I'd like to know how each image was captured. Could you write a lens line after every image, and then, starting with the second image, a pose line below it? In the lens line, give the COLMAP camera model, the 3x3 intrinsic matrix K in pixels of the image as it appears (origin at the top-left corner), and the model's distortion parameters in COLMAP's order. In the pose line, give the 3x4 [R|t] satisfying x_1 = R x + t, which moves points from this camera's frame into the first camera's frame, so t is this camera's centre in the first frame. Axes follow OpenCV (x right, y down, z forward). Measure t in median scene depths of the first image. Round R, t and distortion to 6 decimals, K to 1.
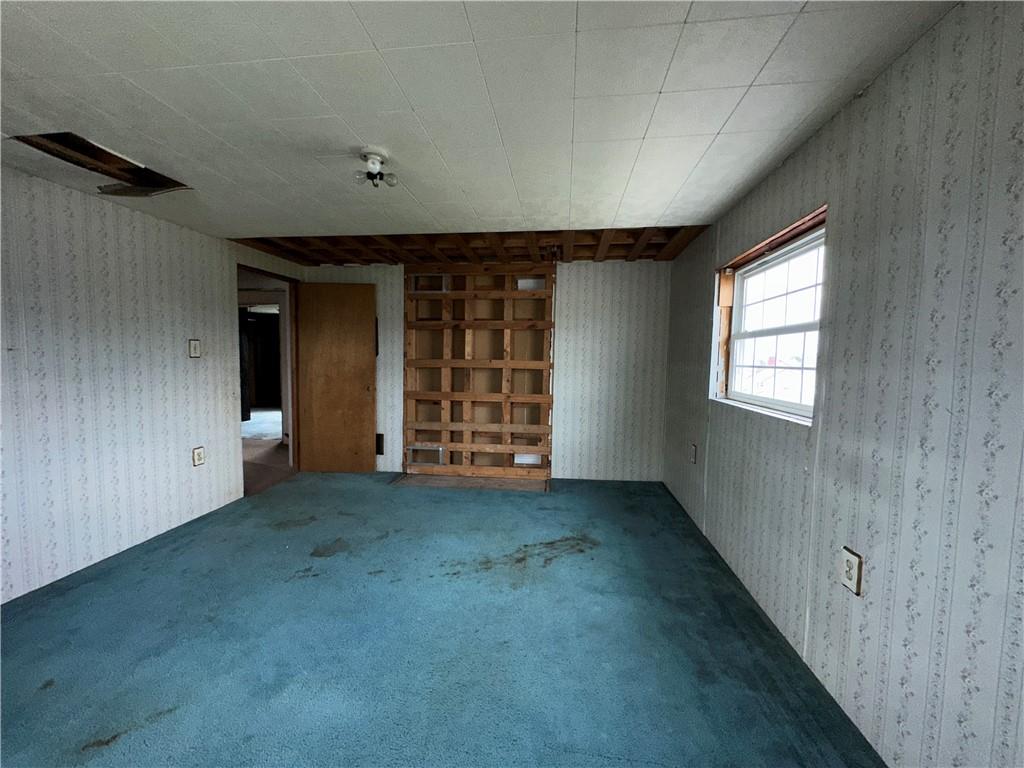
lens RADIAL K [[406.7, 0, 512.0], [0, 406.7, 384.0], [0, 0, 1]] dist [0.000358, 0.000294]
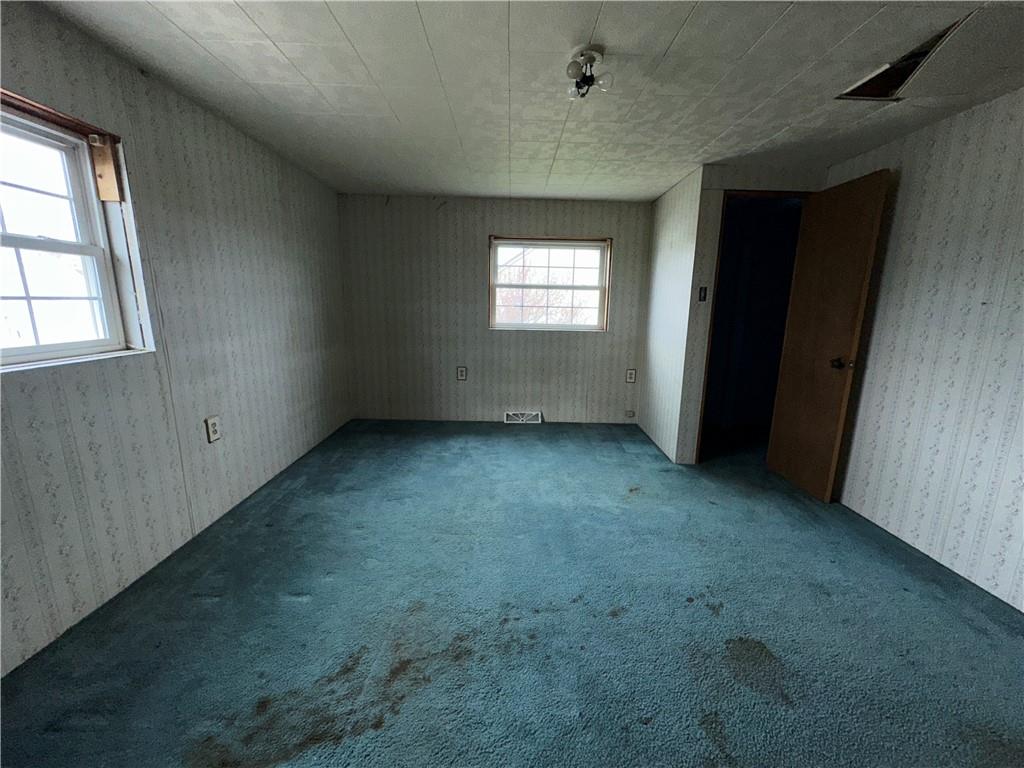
lens RADIAL K [[406.7, 0, 512.0], [0, 406.7, 384.0], [0, 0, 1]] dist [0.000358, 0.000294]
pose [[-0.991663, -0.003565, -0.128811, -0.059830], [-0.035748, 0.967993, 0.248417, -0.085280], [0.123803, 0.250950, -0.960050, 1.541573]]
